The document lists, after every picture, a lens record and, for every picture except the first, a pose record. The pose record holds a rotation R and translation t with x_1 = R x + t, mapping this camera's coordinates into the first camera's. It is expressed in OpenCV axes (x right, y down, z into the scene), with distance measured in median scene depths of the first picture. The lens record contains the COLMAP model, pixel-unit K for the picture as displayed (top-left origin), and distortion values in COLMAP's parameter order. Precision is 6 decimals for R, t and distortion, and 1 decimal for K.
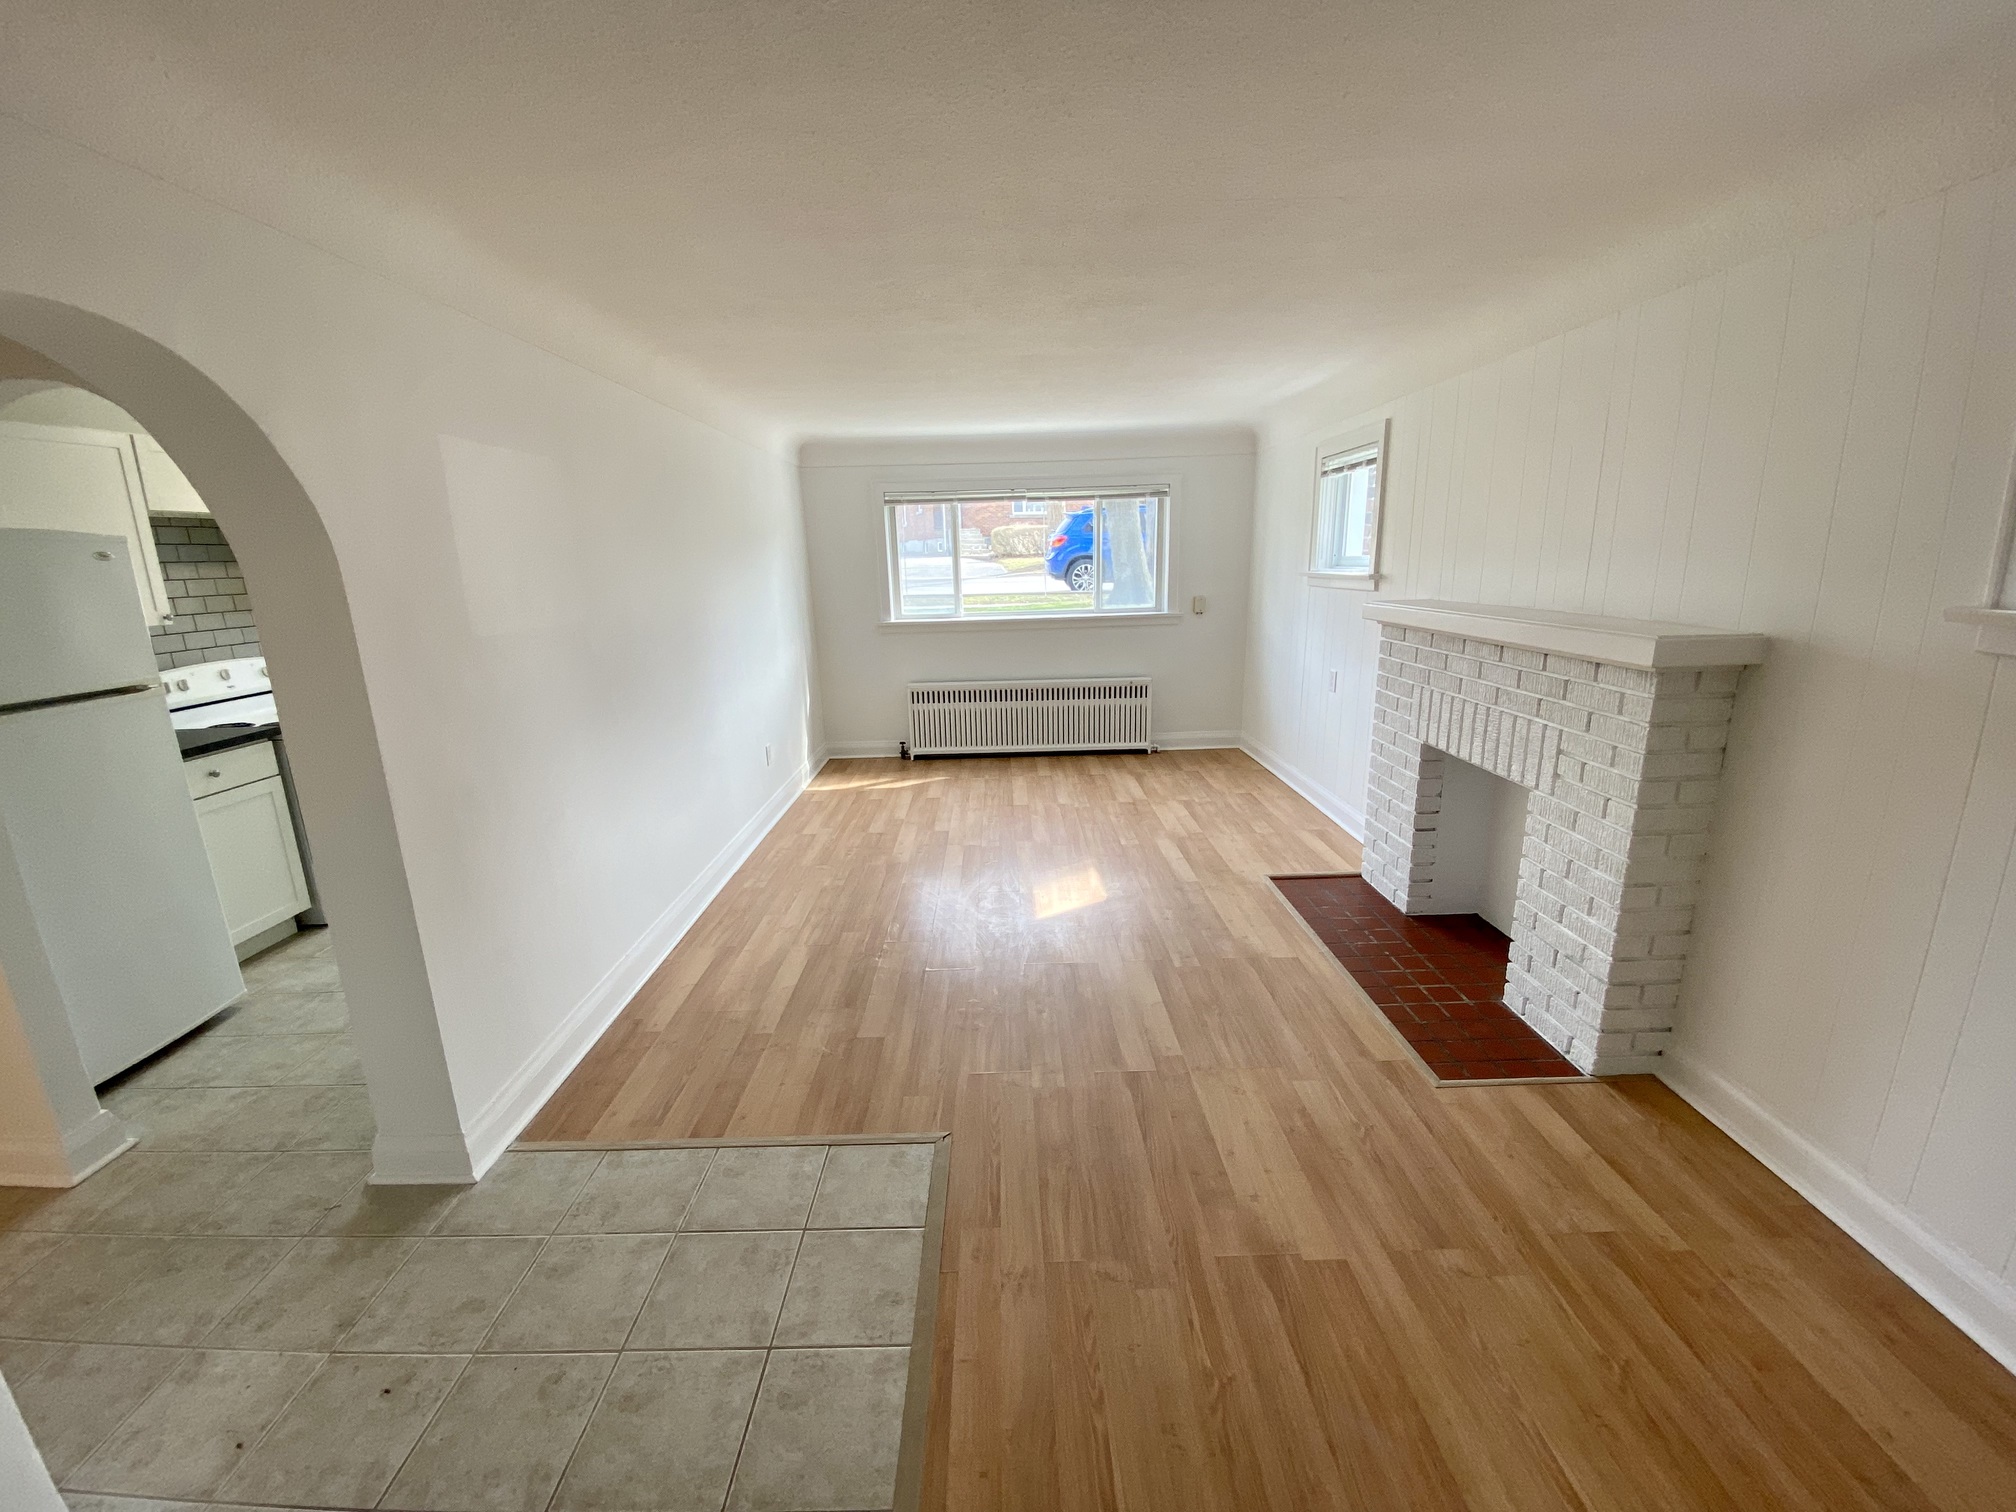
lens RADIAL K [[814.1, 0, 1000.1], [0, 814.1, 765.0], [0, 0, 1]] dist [0.032886, -0.027417]
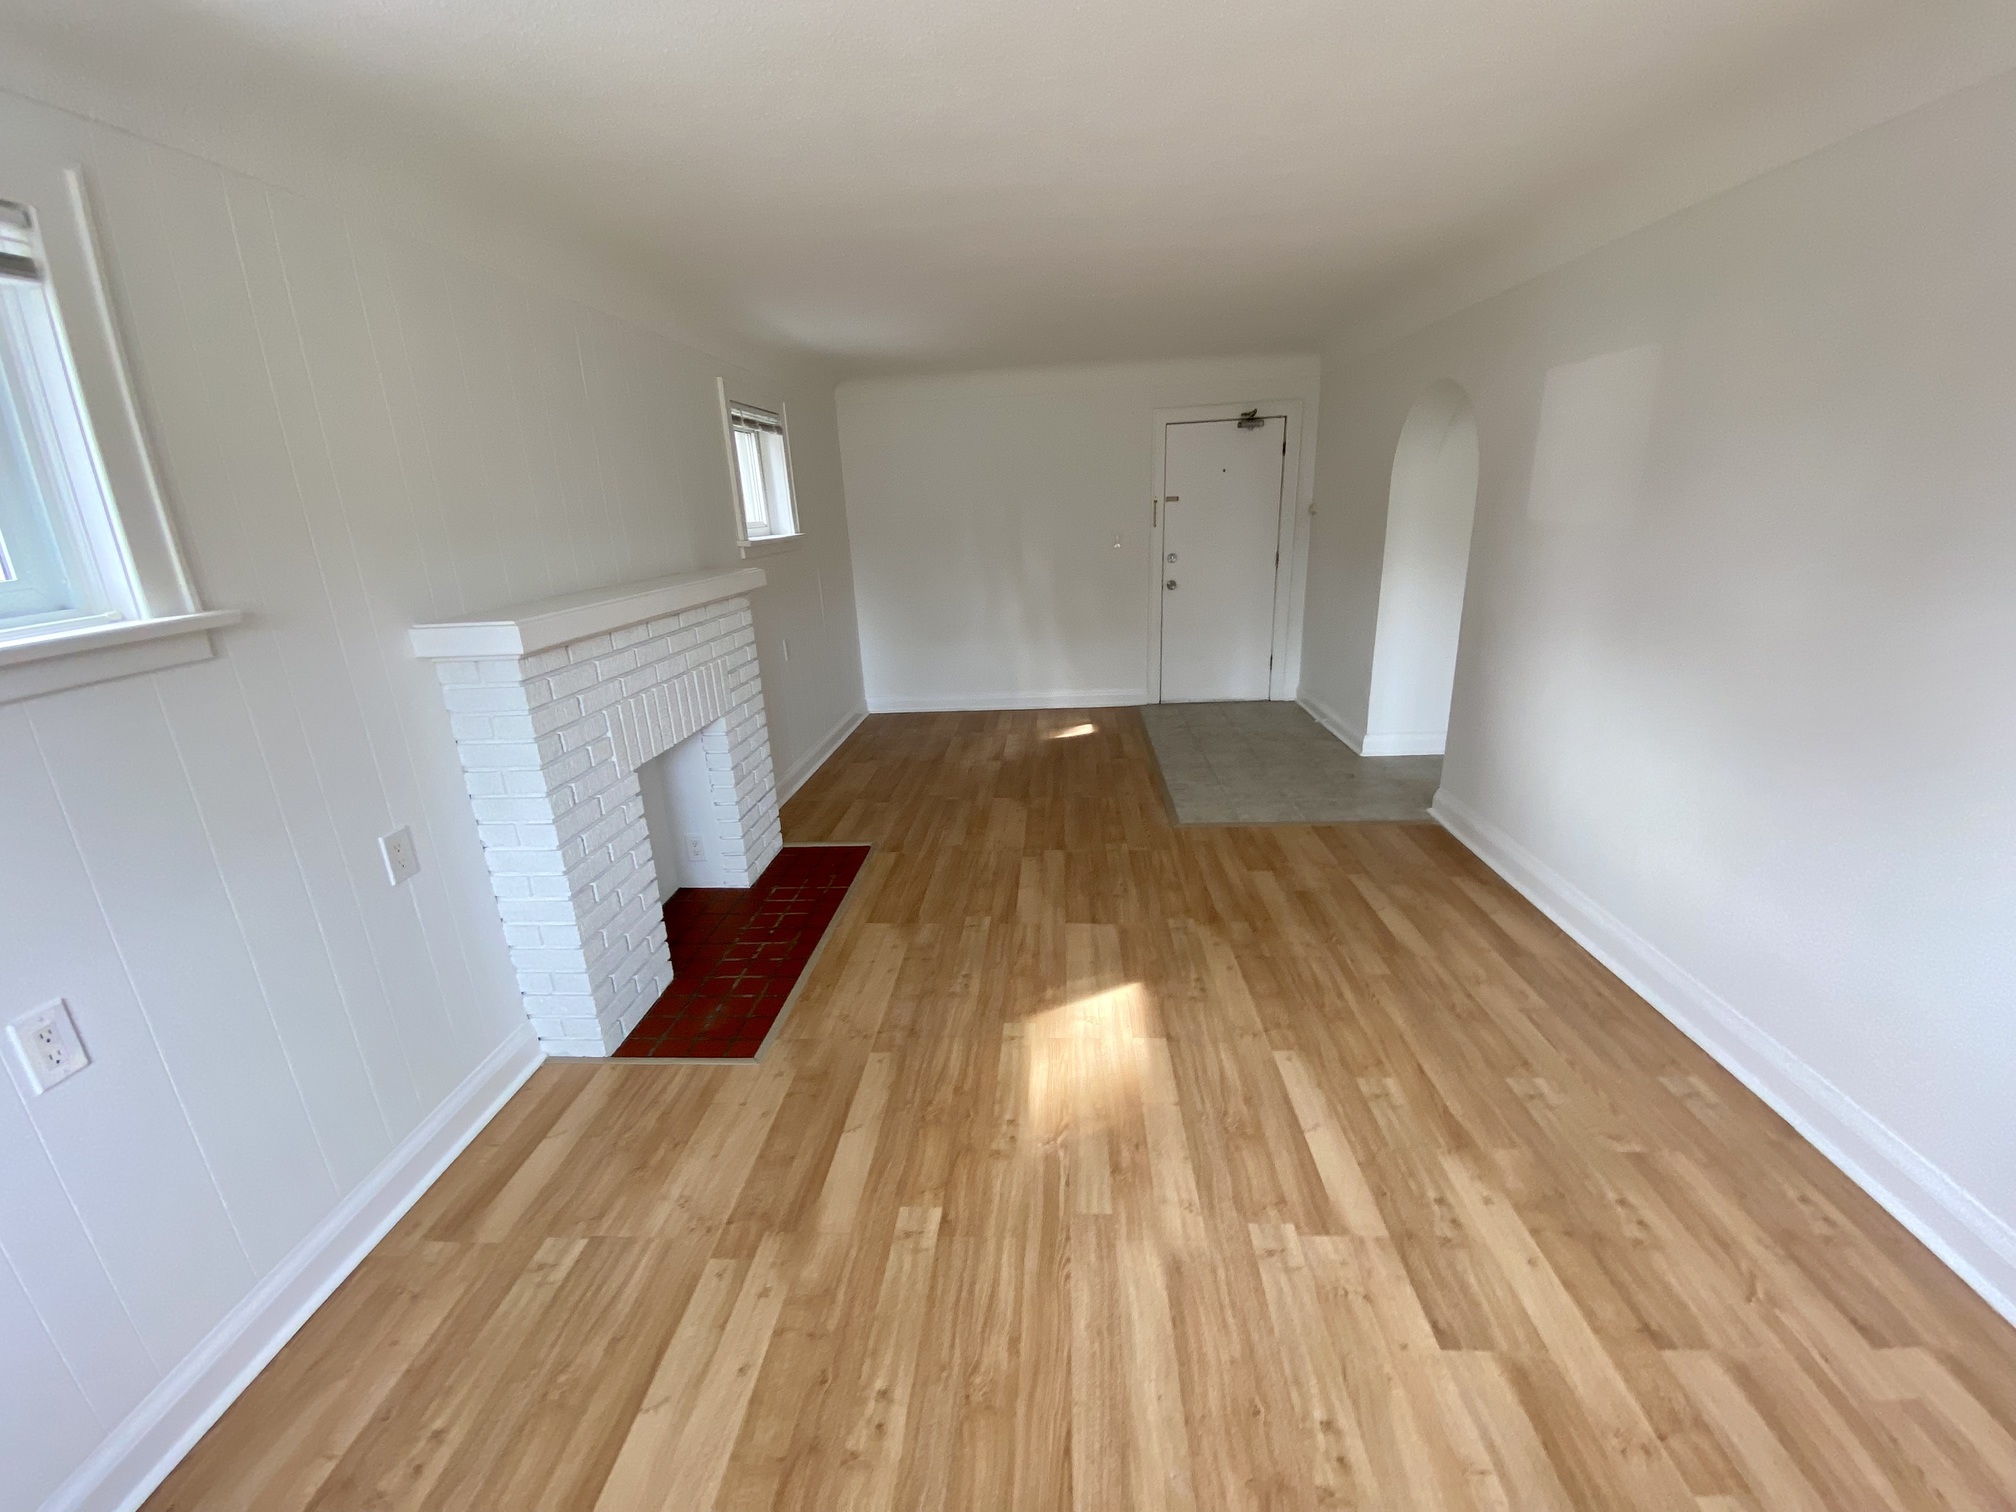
lens RADIAL K [[822.1, 0, 1006.6], [0, 822.1, 761.9], [0, 0, 1]] dist [0.035464, -0.028449]
pose [[-0.995226, 0.049131, 0.084330, 0.106272], [0.086203, 0.847668, 0.523476, -0.471325], [-0.045765, 0.528246, -0.847857, 1.864762]]
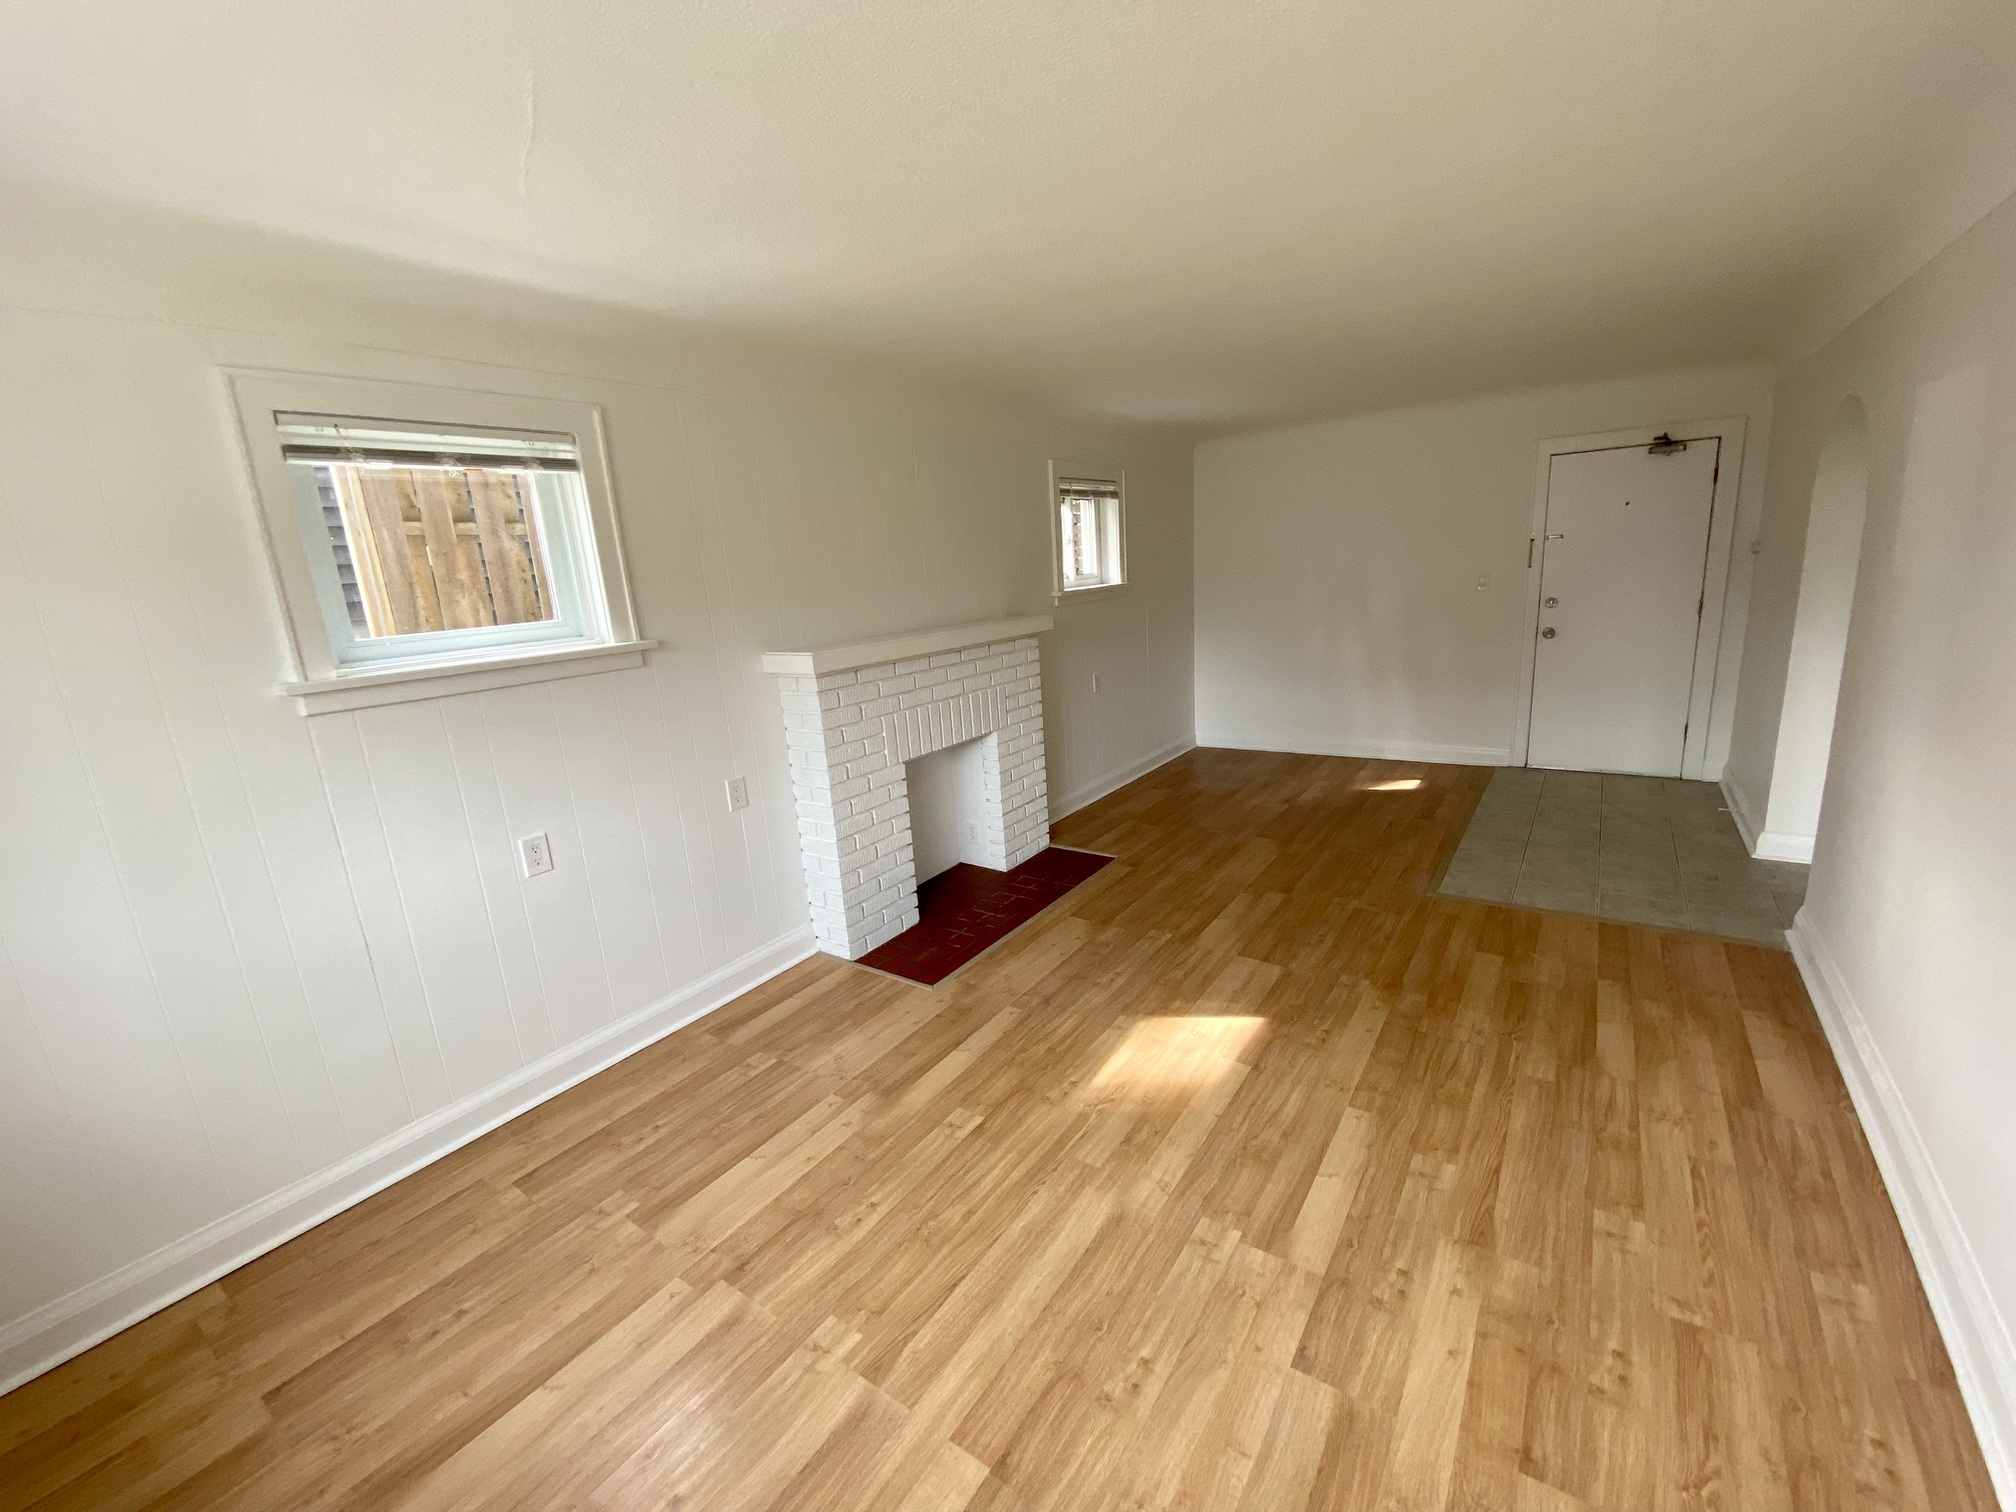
lens RADIAL K [[822.1, 0, 1006.6], [0, 822.1, 761.9], [0, 0, 1]] dist [0.035464, -0.028449]
pose [[-0.817189, -0.052586, 0.573966, -0.240935], [0.226846, 0.886114, 0.404158, -0.487657], [-0.529852, 0.460475, -0.712194, 1.914587]]
